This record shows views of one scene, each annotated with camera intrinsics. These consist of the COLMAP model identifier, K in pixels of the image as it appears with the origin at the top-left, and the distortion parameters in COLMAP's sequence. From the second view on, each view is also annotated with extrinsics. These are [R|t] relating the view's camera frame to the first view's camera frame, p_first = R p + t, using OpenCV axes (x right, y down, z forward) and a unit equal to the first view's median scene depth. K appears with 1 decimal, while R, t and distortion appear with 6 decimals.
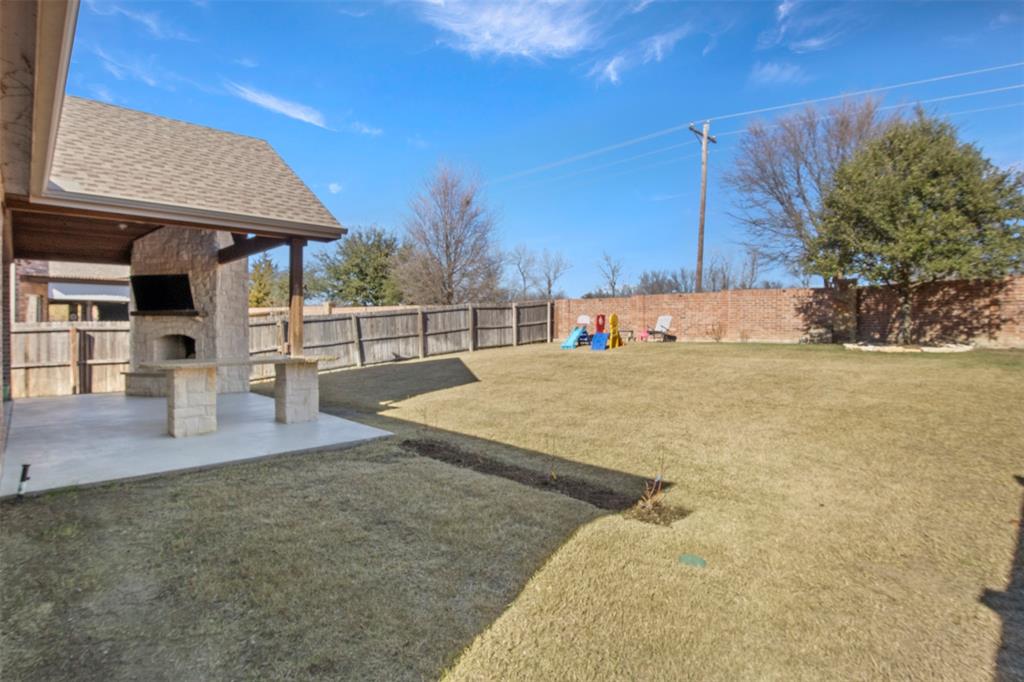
lens RADIAL K [[513.2, 0, 501.3], [0, 513.2, 333.6], [0, 0, 1]] dist [-0.008071, -0.004404]
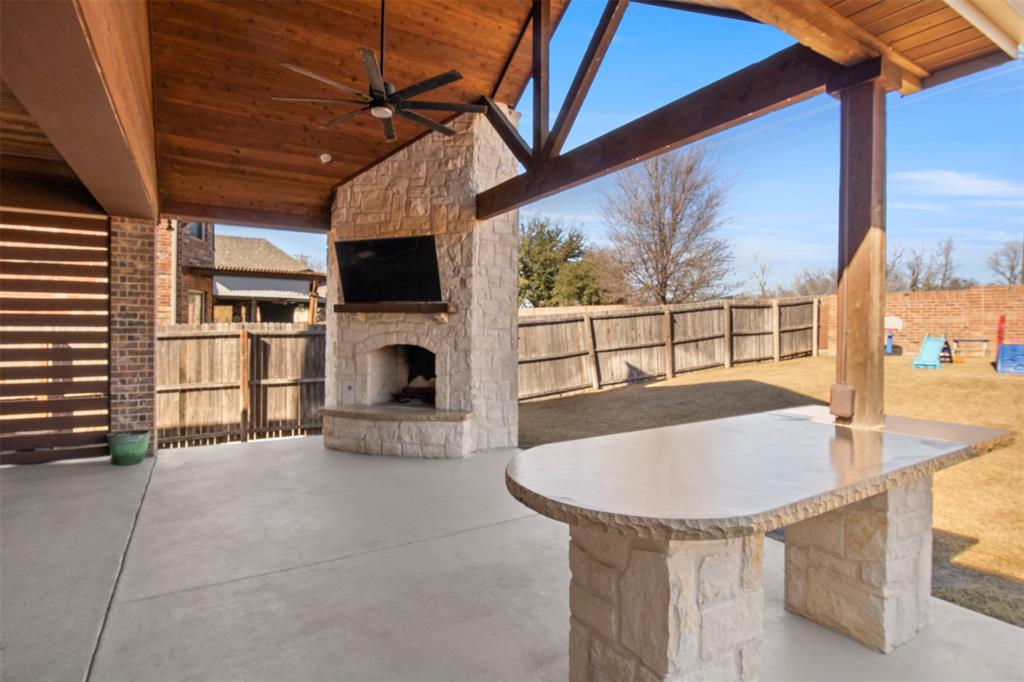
lens RADIAL K [[513.2, 0, 503.2], [0, 513.2, 334.6], [0, 0, 1]] dist [-0.008071, -0.004404]
pose [[0.977528, 0.007319, -0.210676, -0.249174], [-0.008631, 0.999949, -0.005309, -0.004539], [0.210627, 0.007008, 0.977541, 0.281701]]
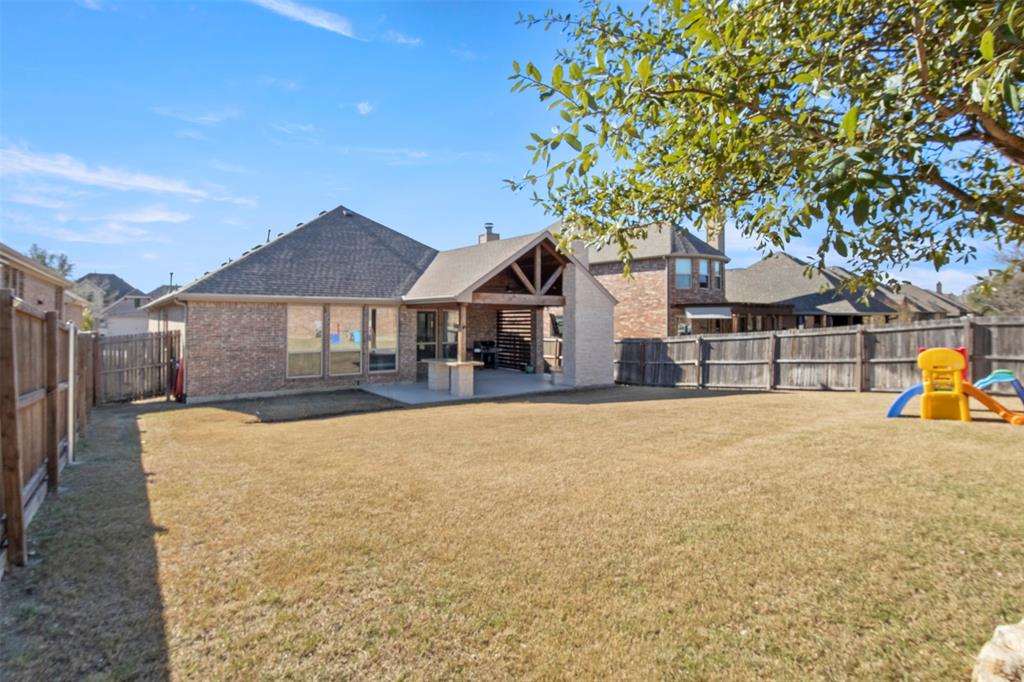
lens RADIAL K [[513.2, 0, 522.7], [0, 513.2, 331.0], [0, 0, 1]] dist [-0.008071, -0.004404]
pose [[-0.101714, 0.023347, -0.994540, 0.680983], [-0.009756, 0.999653, 0.024465, -0.060379], [0.994766, 0.012191, -0.101451, 0.638046]]
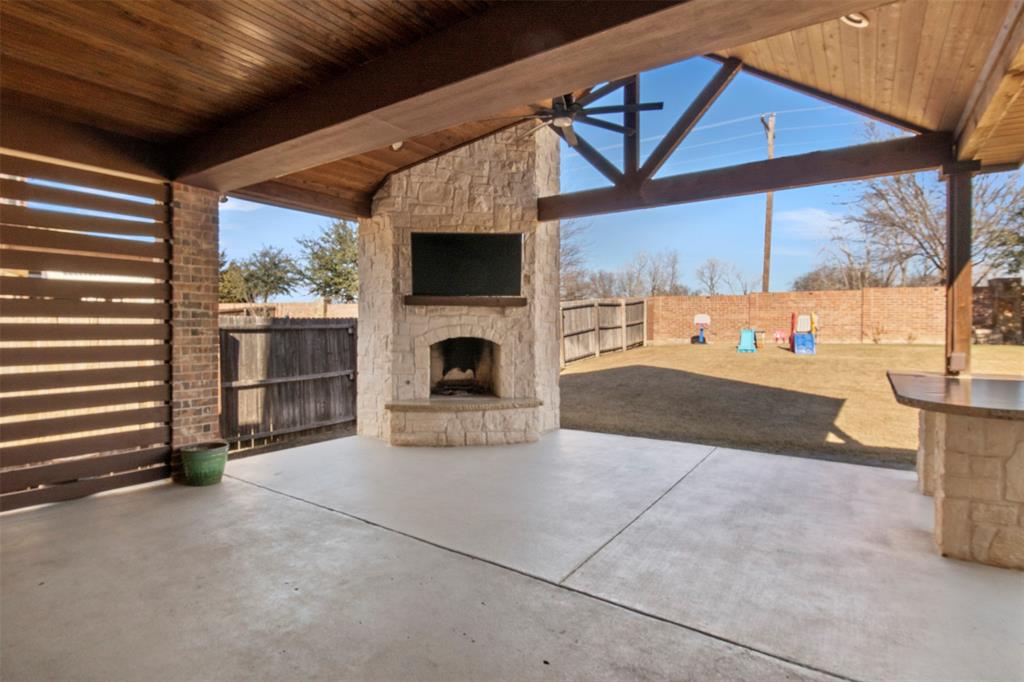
lens RADIAL K [[513.2, 0, 505.3], [0, 513.2, 329.9], [0, 0, 1]] dist [-0.008071, -0.004404]
pose [[0.978205, 0.000752, 0.207641, -0.441987], [0.001141, 0.999959, -0.008997, -0.000699], [-0.207639, 0.009038, 0.978164, 0.253236]]
